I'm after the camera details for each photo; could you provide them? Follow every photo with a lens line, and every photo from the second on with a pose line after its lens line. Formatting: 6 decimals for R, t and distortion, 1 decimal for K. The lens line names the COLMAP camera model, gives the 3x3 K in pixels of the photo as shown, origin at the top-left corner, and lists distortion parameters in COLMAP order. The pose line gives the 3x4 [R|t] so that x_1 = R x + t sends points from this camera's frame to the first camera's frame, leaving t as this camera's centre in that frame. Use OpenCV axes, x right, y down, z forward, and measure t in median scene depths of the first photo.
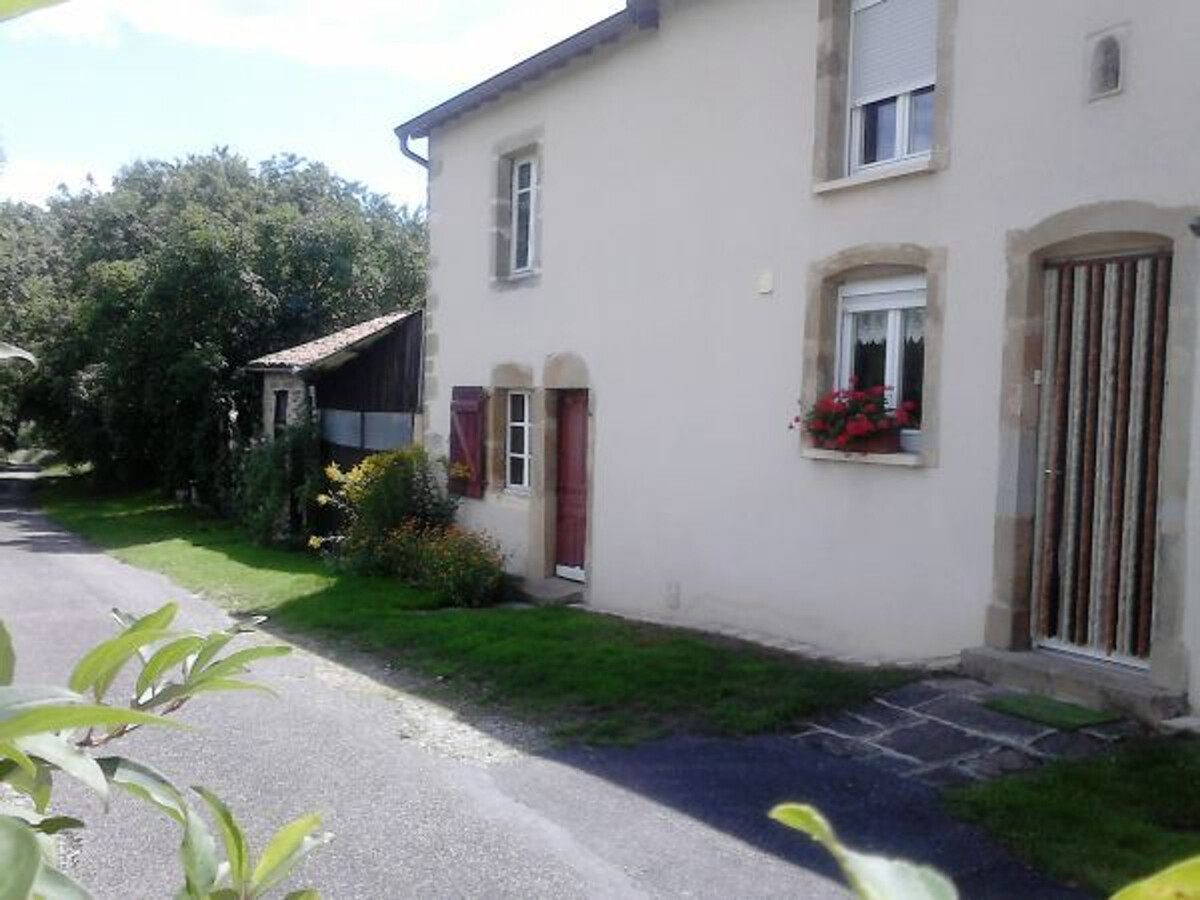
lens RADIAL K [[1184.6, 0, 603.3], [0, 1184.6, 473.0], [0, 0, 1]] dist [-0.033313, -0.006754]
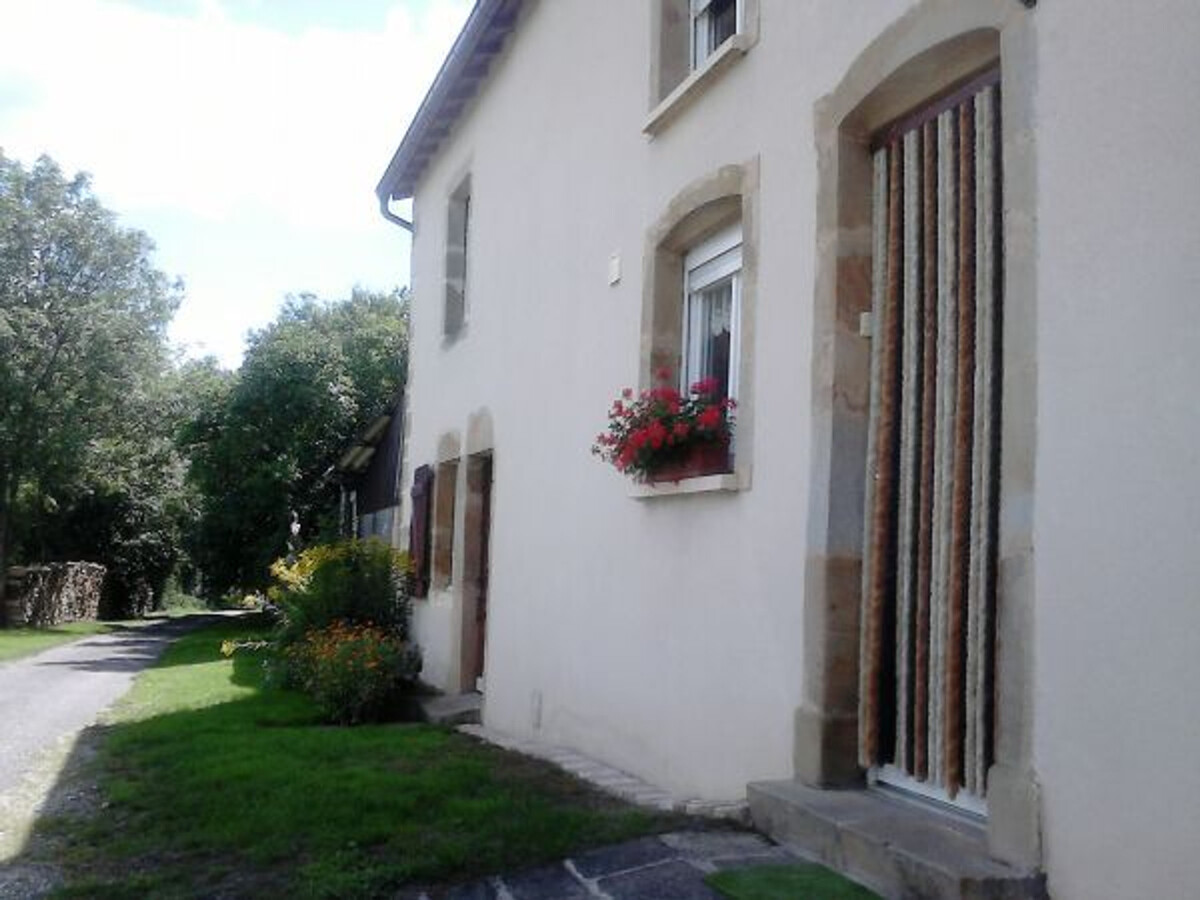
lens RADIAL K [[1185.0, 0, 600.0], [0, 1185.0, 450.0], [0, 0, 1]] dist [-0.066721, -0.014703]
pose [[0.978697, -0.020147, -0.204319, 0.293948], [-0.009976, 0.989332, -0.145338, 0.058985], [0.205067, 0.144280, 0.968055, 0.325323]]
